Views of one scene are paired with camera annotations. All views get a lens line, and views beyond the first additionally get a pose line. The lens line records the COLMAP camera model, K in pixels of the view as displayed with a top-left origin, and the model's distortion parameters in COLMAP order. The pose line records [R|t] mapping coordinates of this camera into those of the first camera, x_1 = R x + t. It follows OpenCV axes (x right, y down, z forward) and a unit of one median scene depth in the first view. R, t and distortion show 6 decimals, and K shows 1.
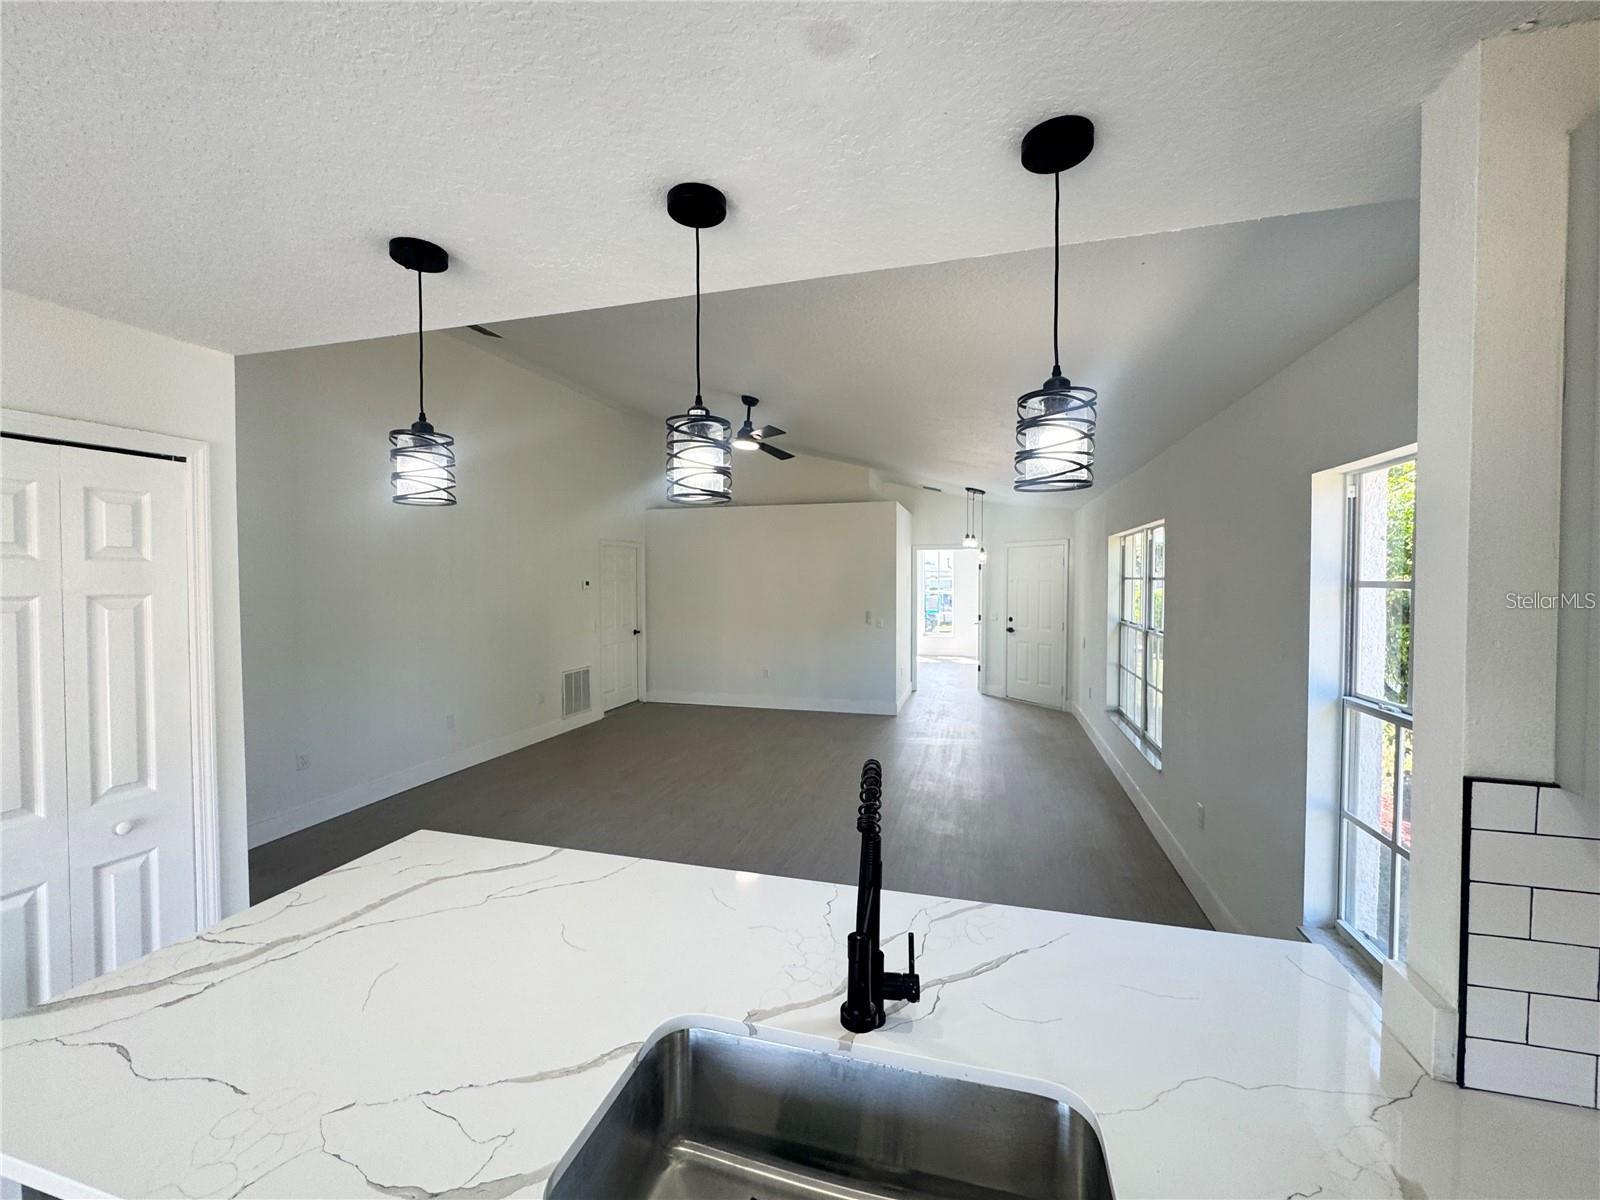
lens RADIAL K [[642.3, 0, 803.2], [0, 642.3, 595.7], [0, 0, 1]] dist [-0.003824, 0.000222]
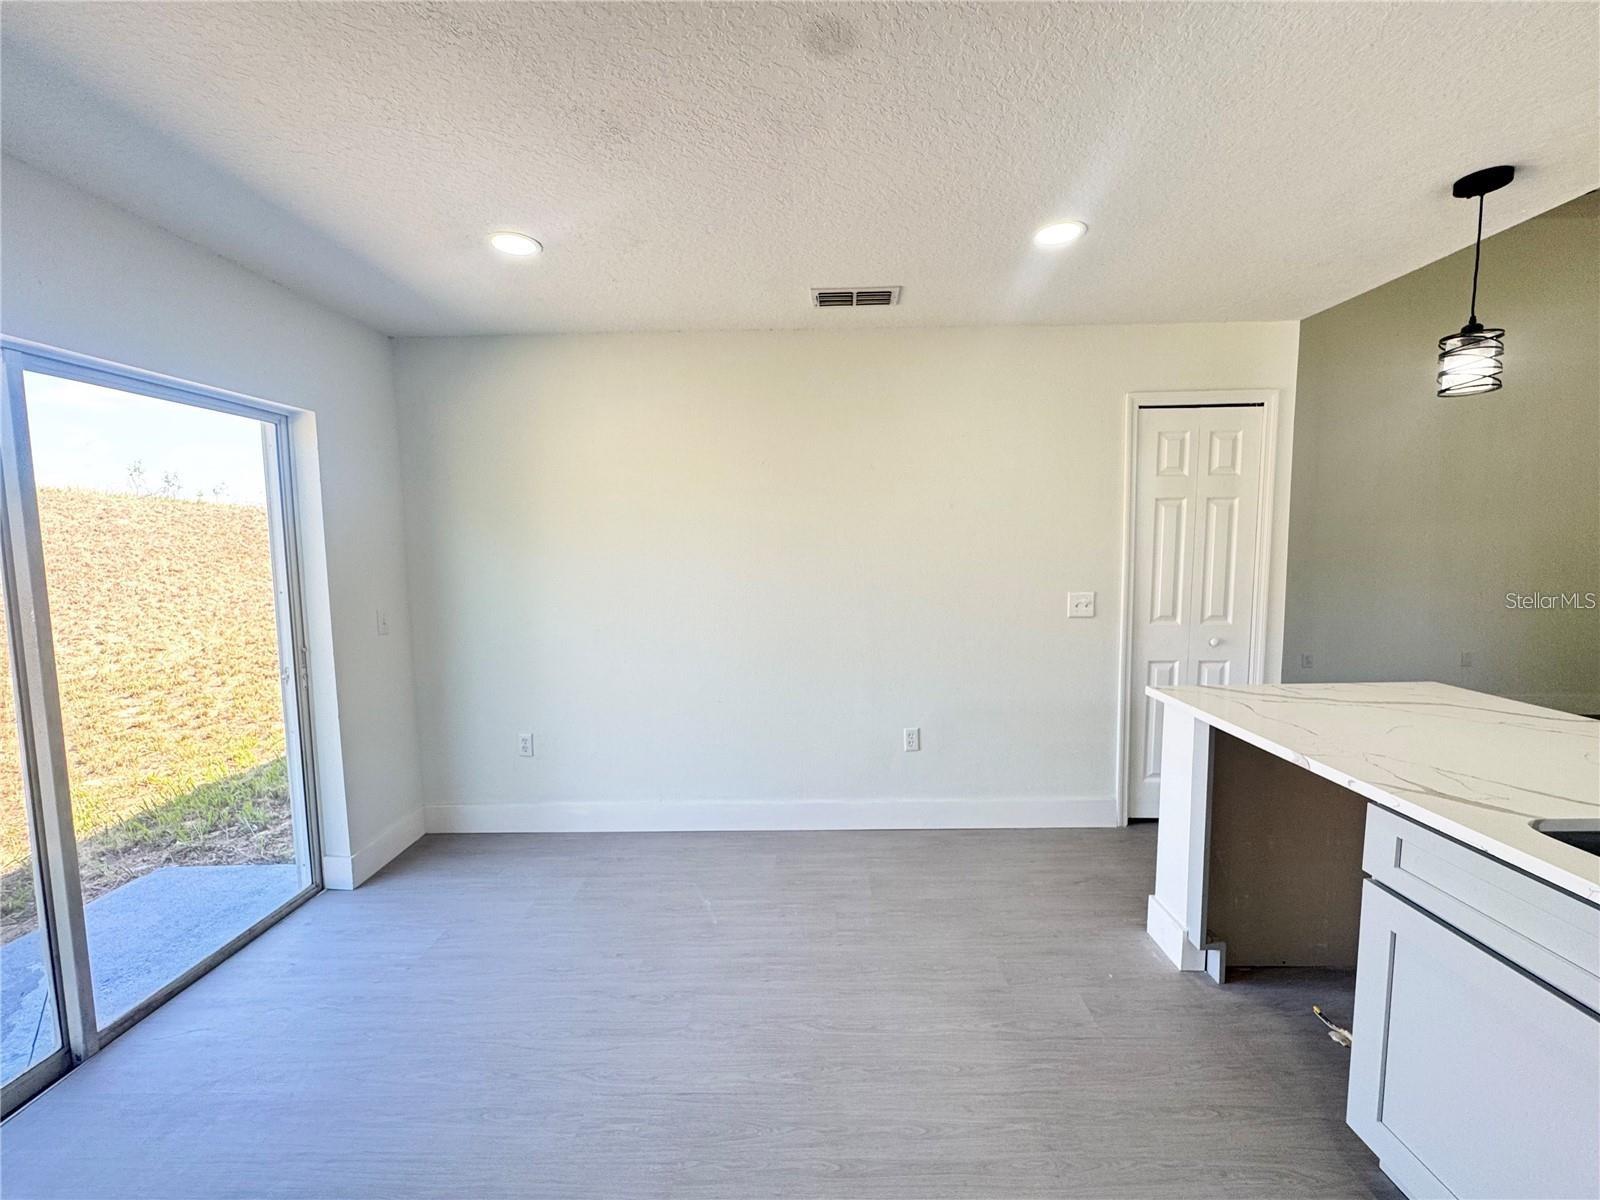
lens RADIAL K [[642.3, 0, 803.2], [0, 642.3, 595.7], [0, 0, 1]] dist [-0.003824, 0.000222]
pose [[0.254841, 0.082424, -0.963464, 0.229119], [-0.014608, 0.996575, 0.081392, 0.127372], [0.966873, -0.006668, 0.255172, -0.421701]]
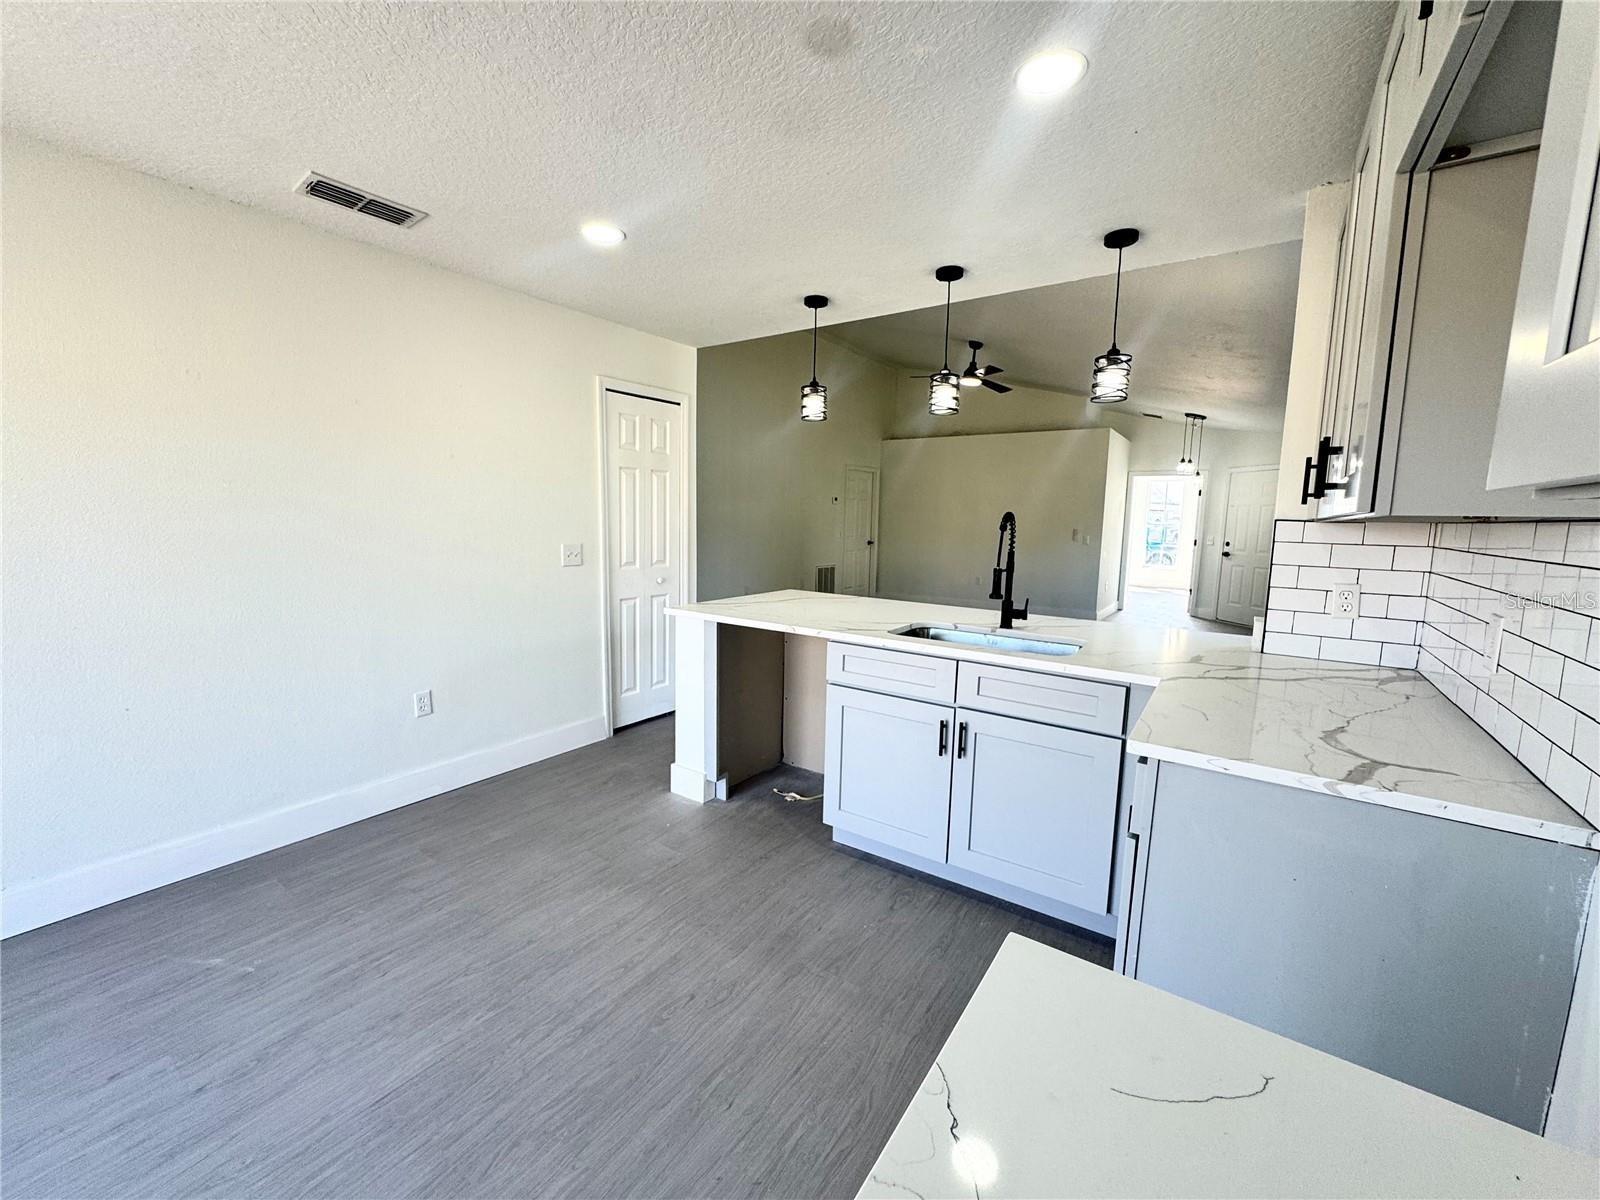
lens RADIAL K [[642.3, 0, 803.2], [0, 642.3, 595.7], [0, 0, 1]] dist [-0.003824, 0.000222]
pose [[0.944315, 0.061345, -0.323273, 0.089876], [-0.031500, 0.994809, 0.096763, 0.188296], [0.327530, -0.081192, 0.941346, -0.866178]]
